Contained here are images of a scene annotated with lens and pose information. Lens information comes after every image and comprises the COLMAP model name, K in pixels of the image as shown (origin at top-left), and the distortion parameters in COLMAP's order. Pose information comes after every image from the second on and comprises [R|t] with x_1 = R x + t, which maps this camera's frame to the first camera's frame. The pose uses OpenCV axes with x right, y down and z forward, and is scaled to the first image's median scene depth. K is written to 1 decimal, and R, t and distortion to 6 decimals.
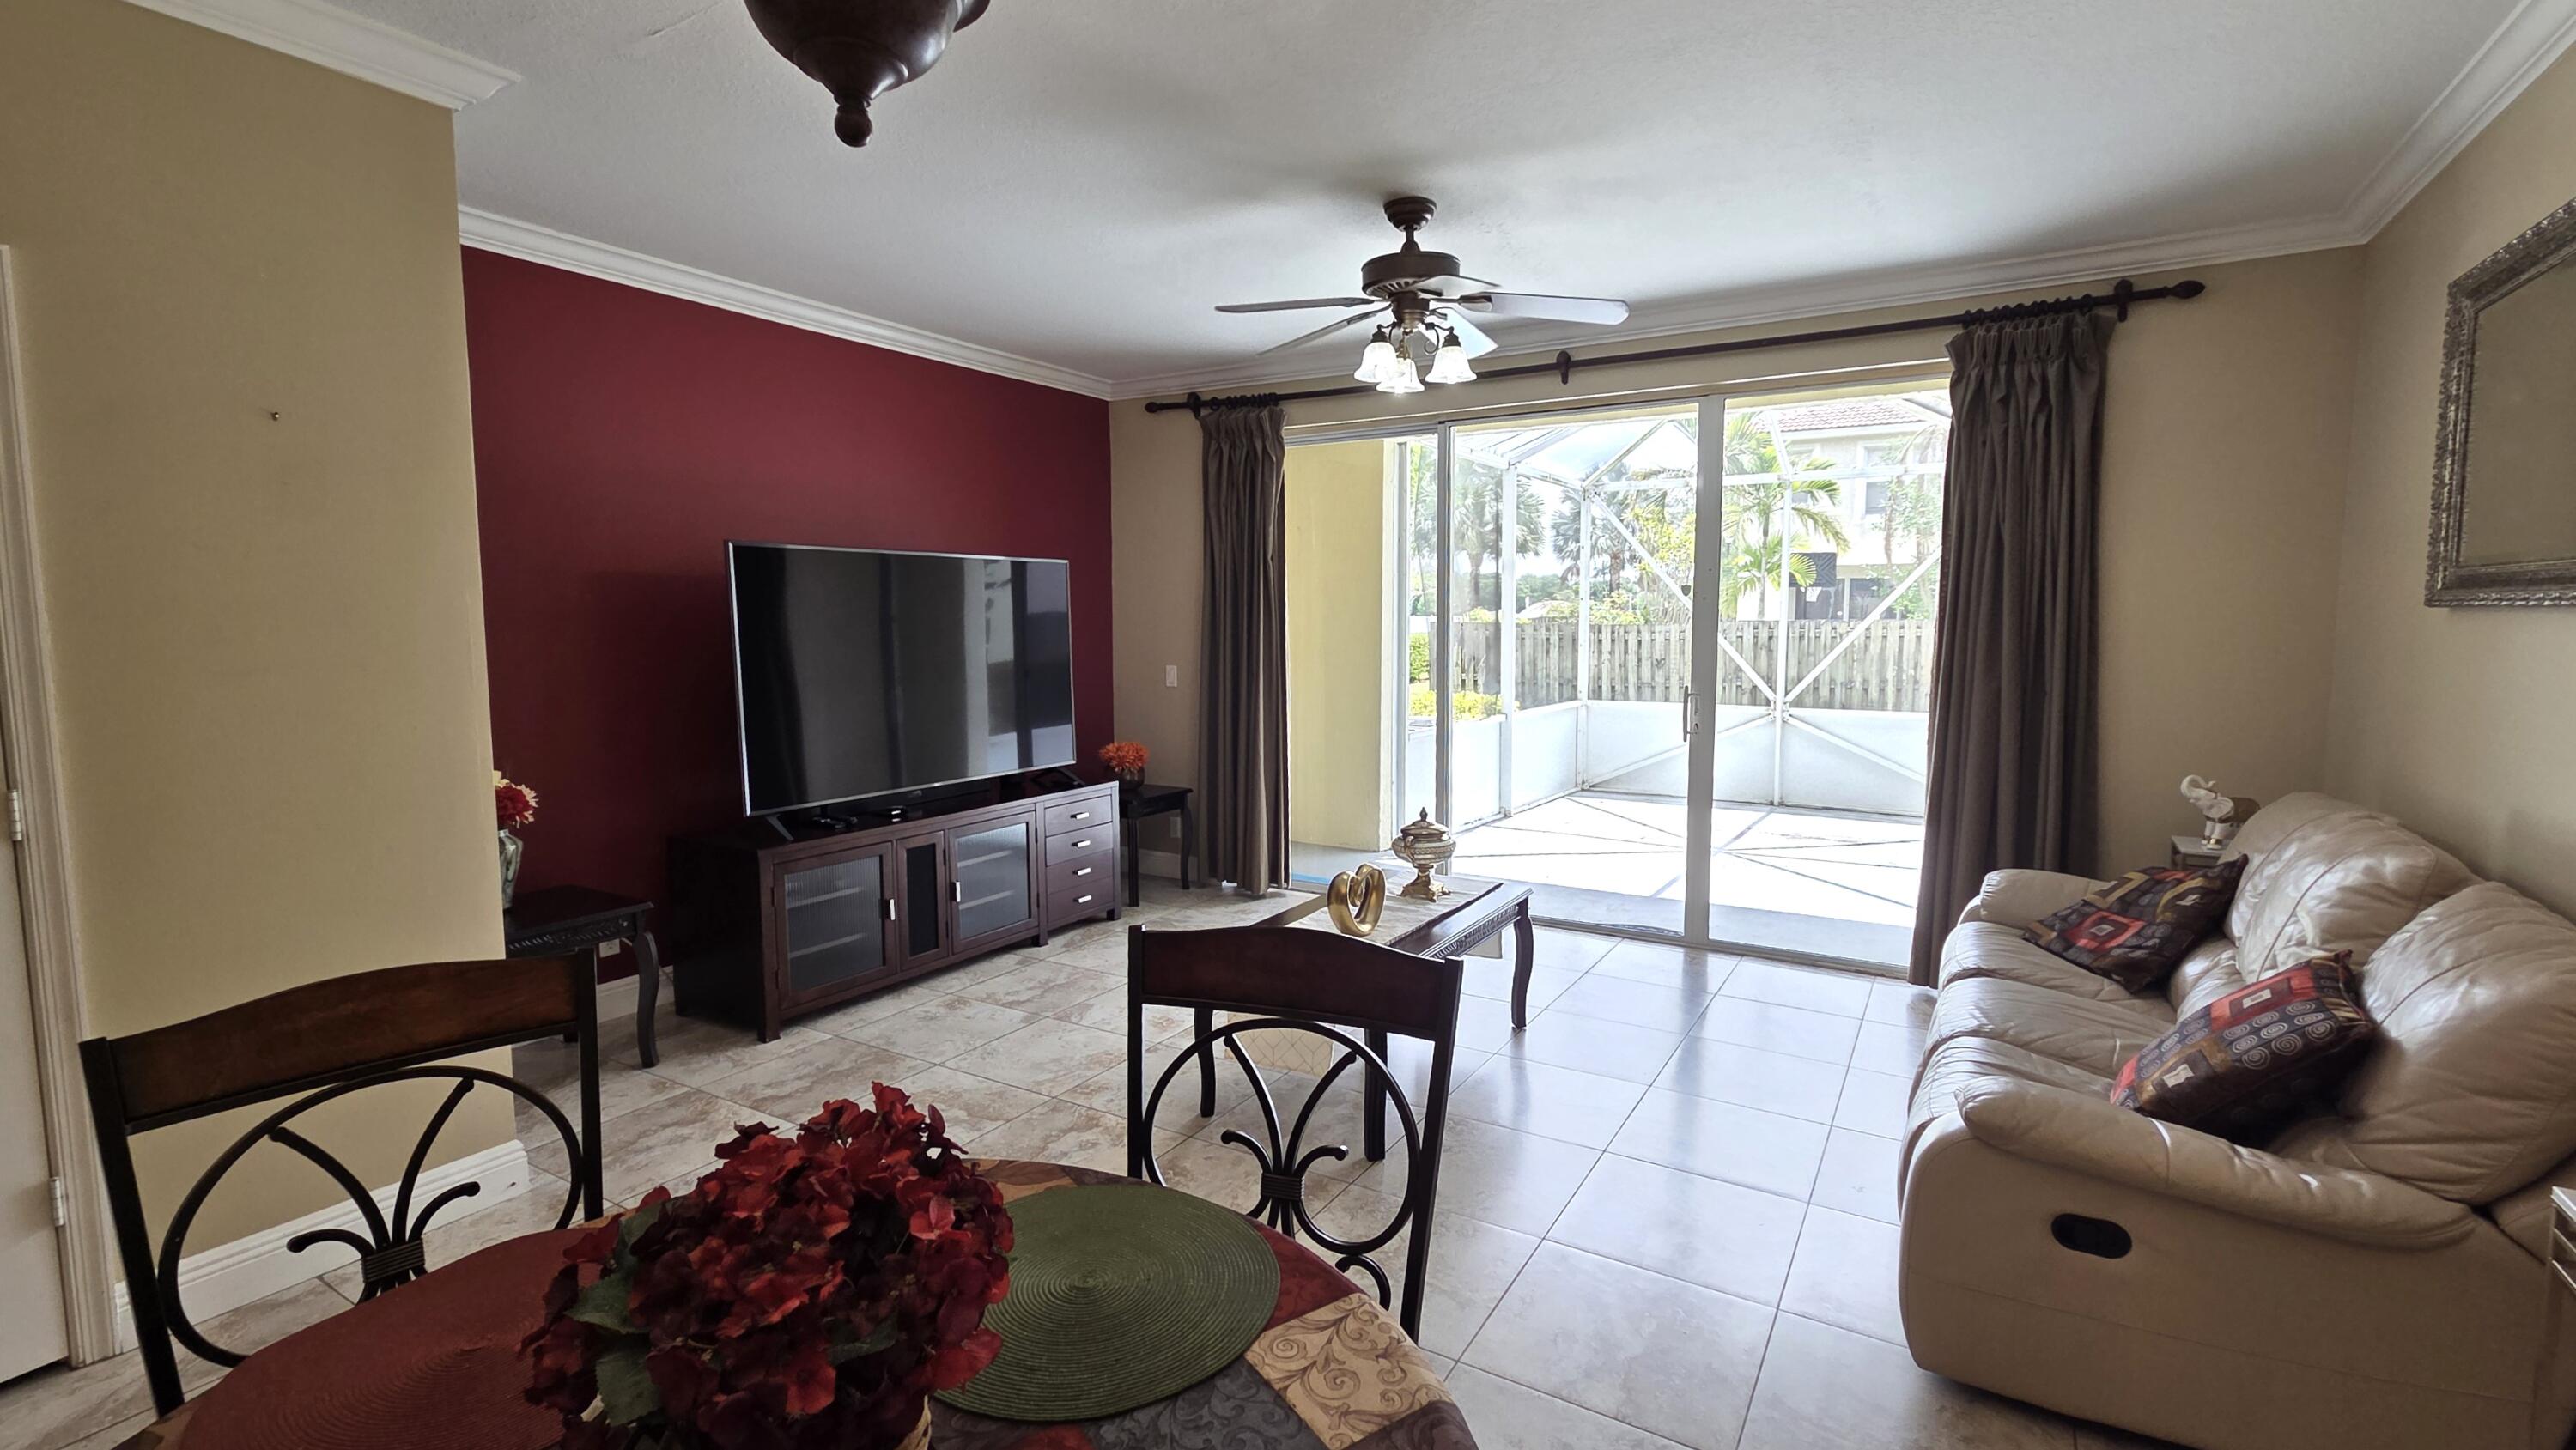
lens RADIAL K [[1126.7, 0, 1288.0], [0, 1126.7, 725.0], [0, 0, 1]] dist [0.002926, -0.000058]
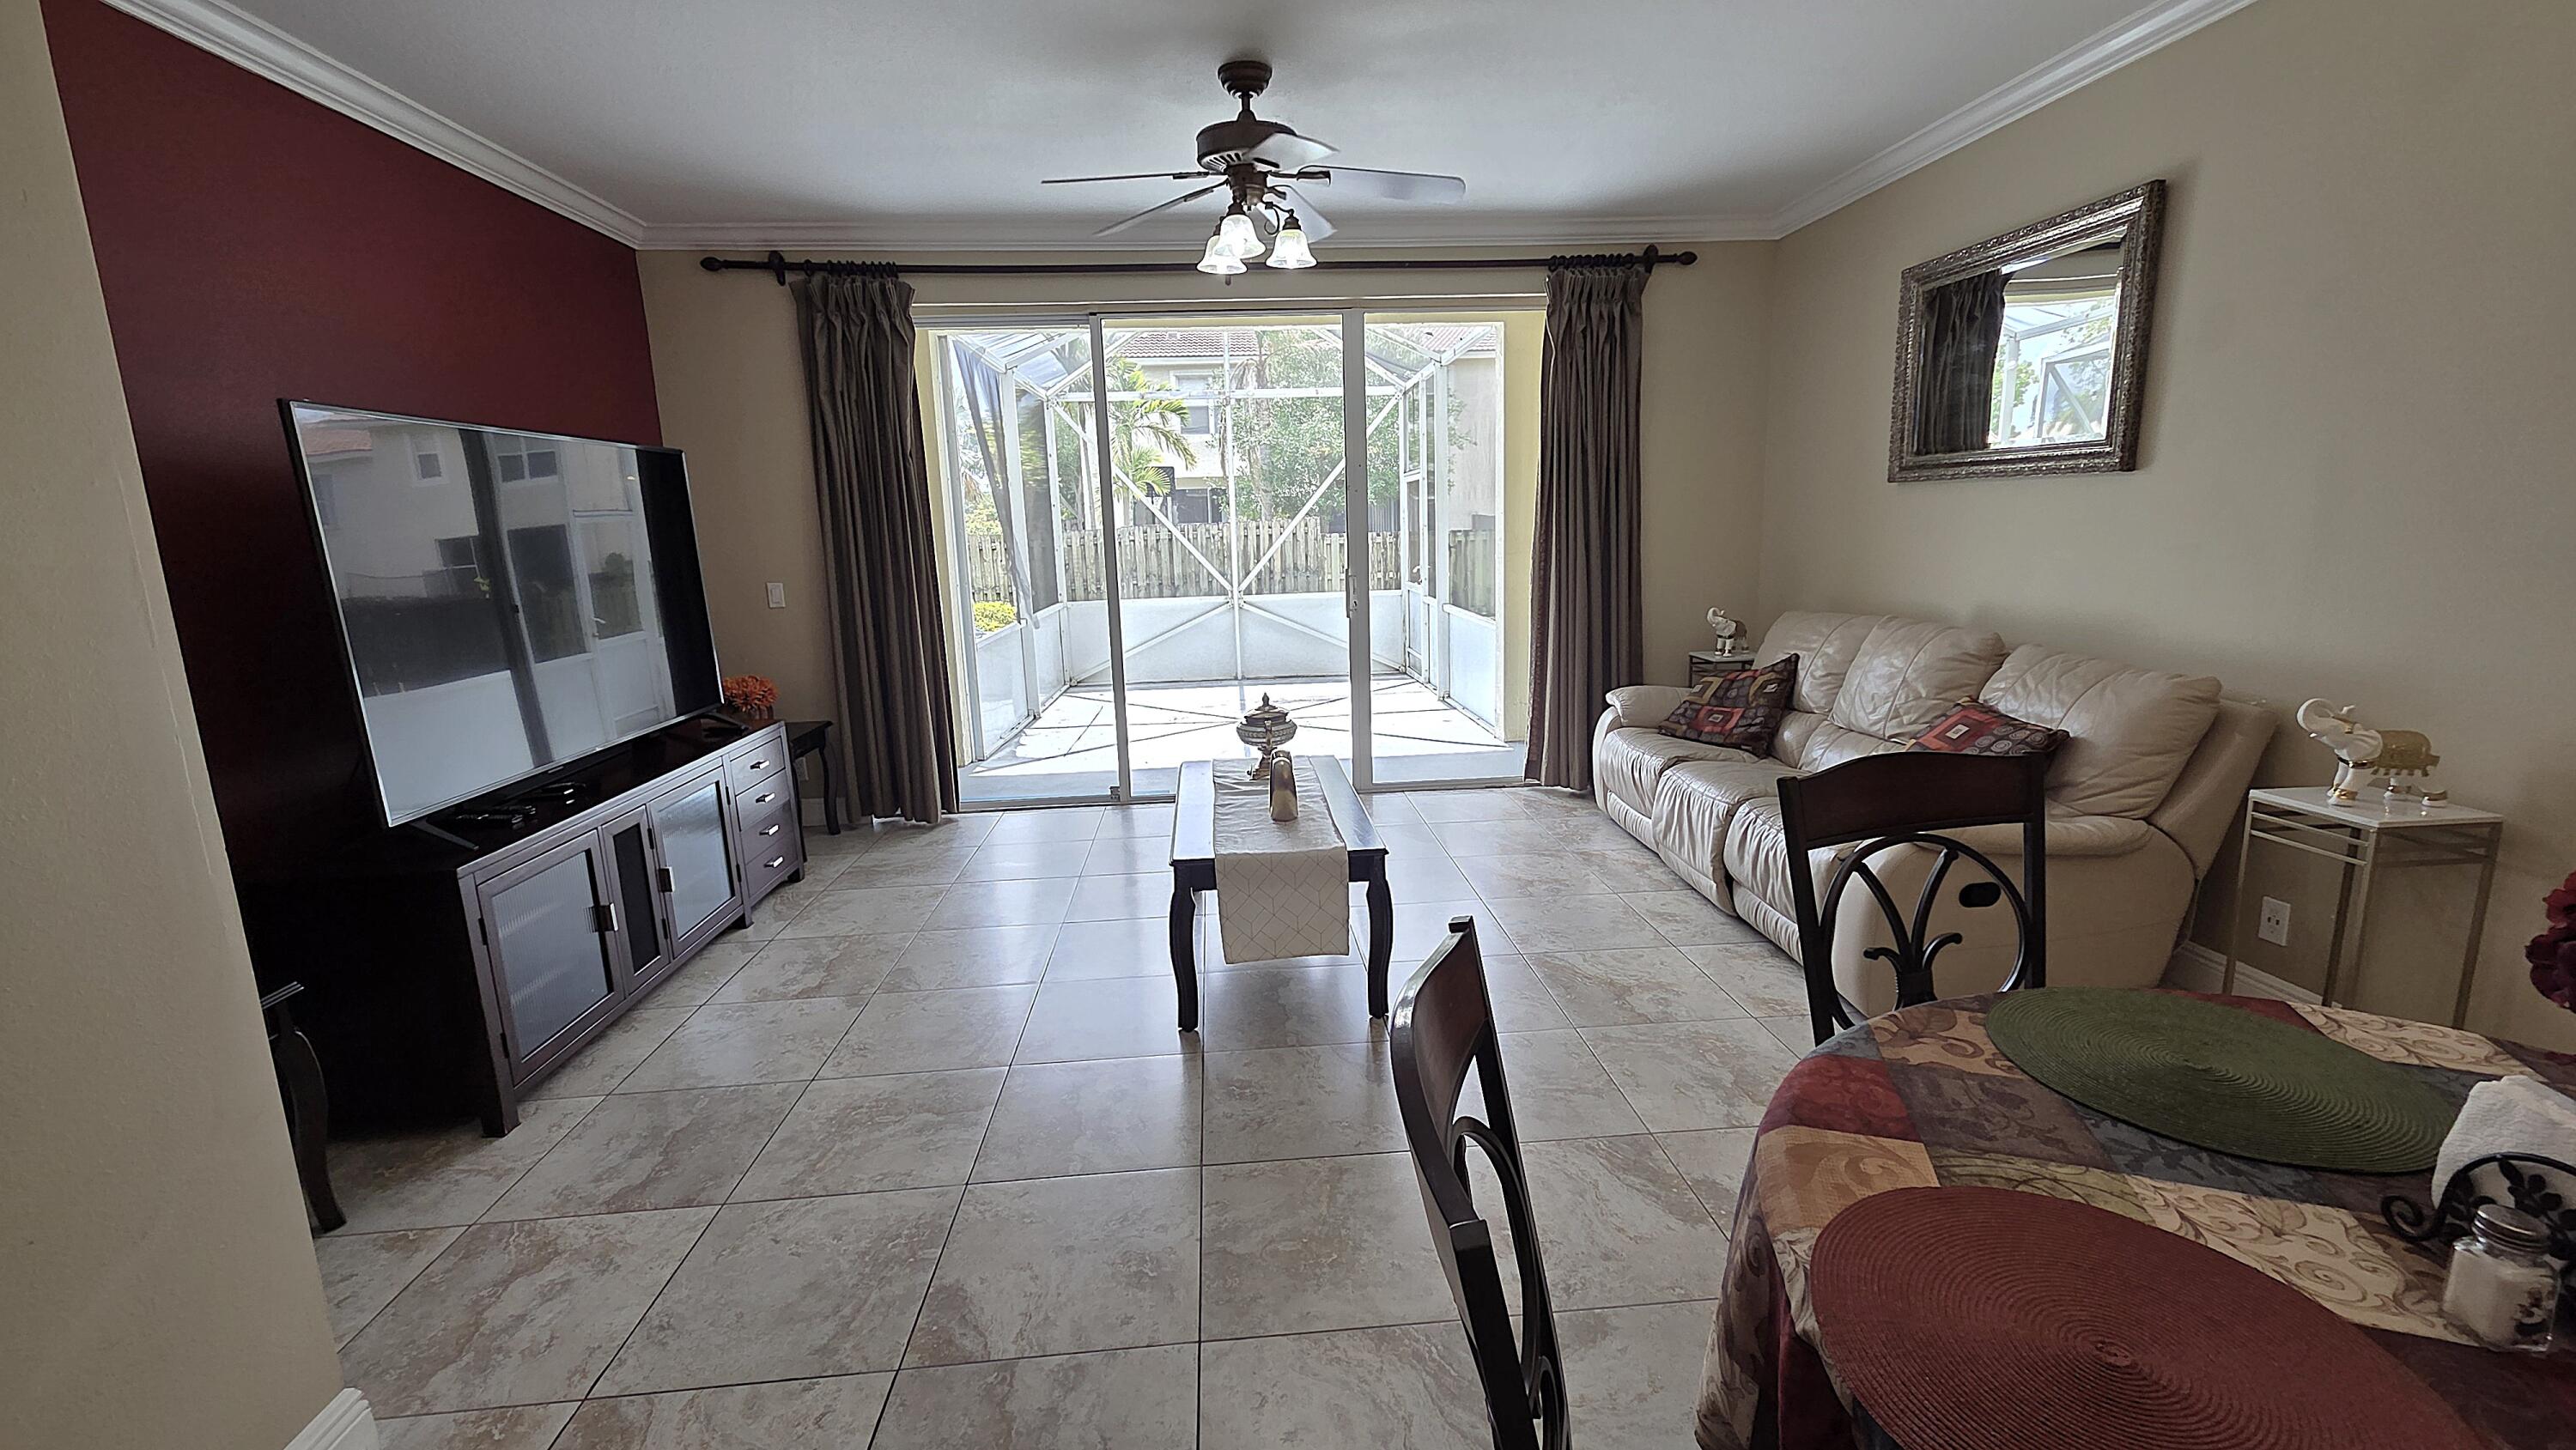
lens RADIAL K [[1050.2, 0, 1288.0], [0, 1050.2, 725.0], [0, 0, 1]] dist [0.003727, -0.000738]
pose [[0.814735, -0.133624, 0.564226, -0.397836], [0.084021, 0.990020, 0.113138, -0.004608], [-0.573713, -0.044771, 0.817832, 0.193121]]
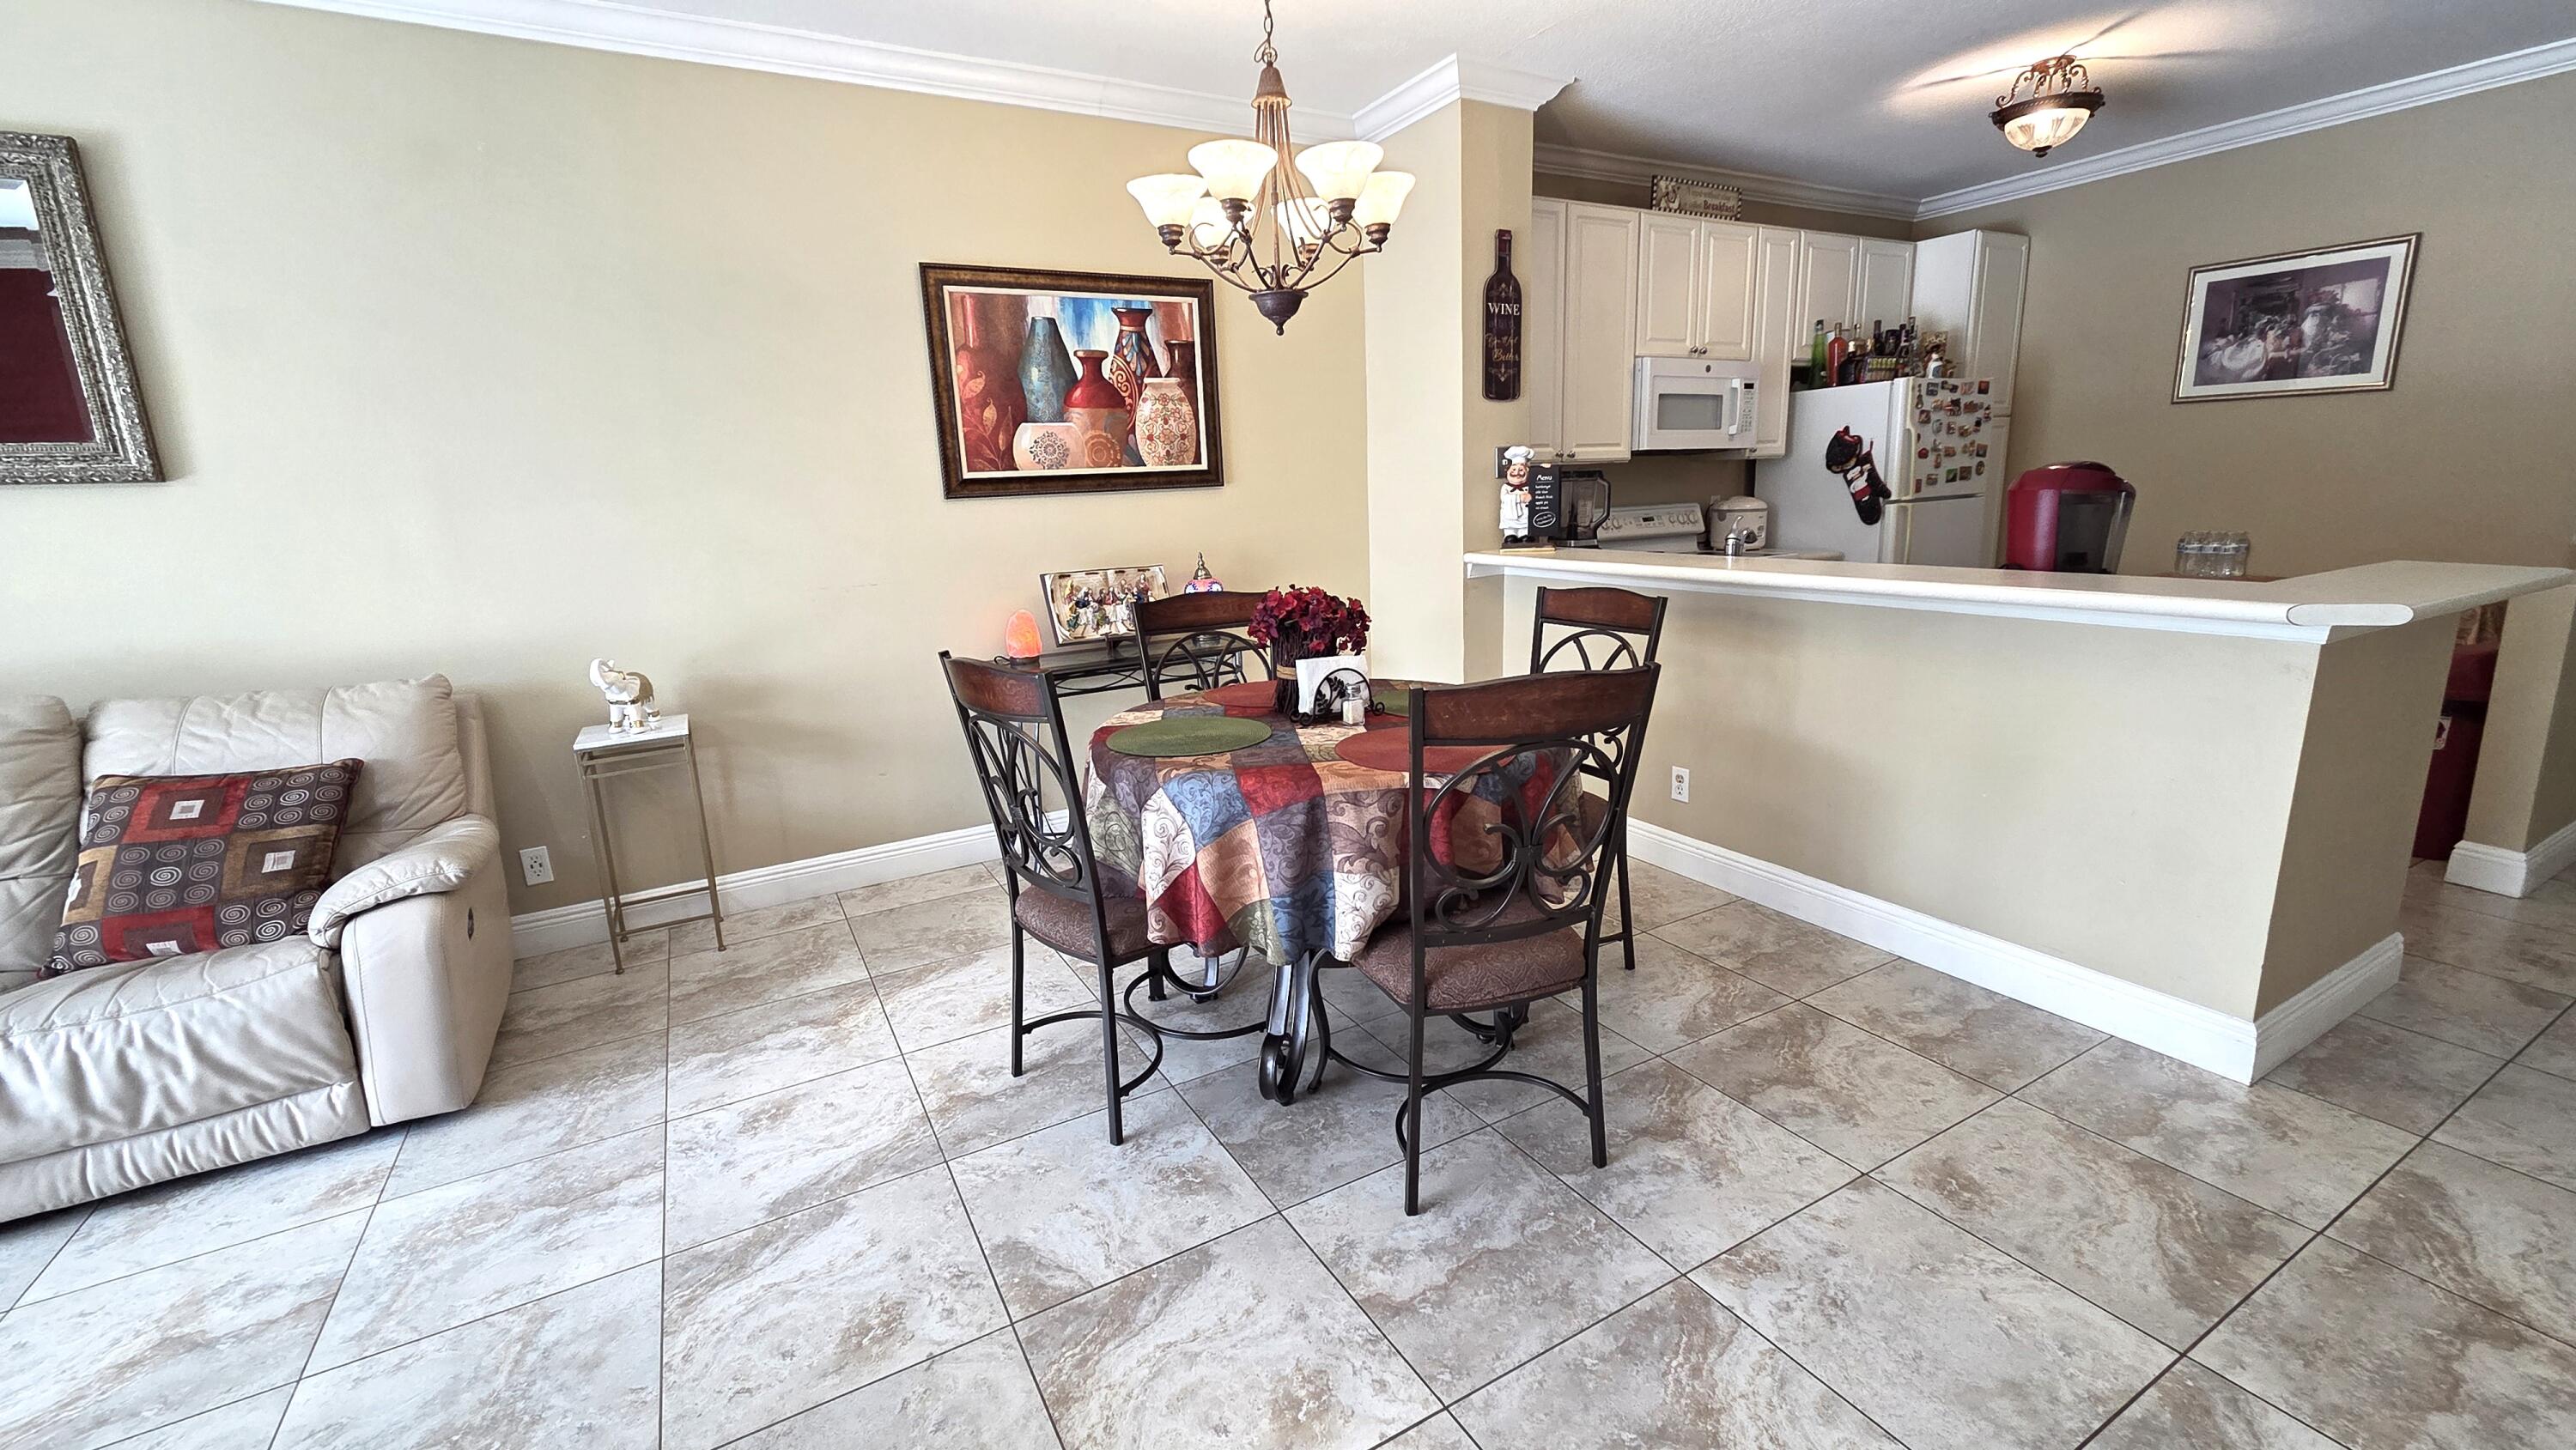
lens RADIAL K [[1050.2, 0, 1288.0], [0, 1050.2, 725.0], [0, 0, 1]] dist [0.003727, -0.000738]
pose [[-0.871883, -0.076757, 0.483662, -0.392811], [0.086609, 0.947903, 0.306560, -0.048391], [-0.481995, 0.309174, -0.819812, 0.743739]]
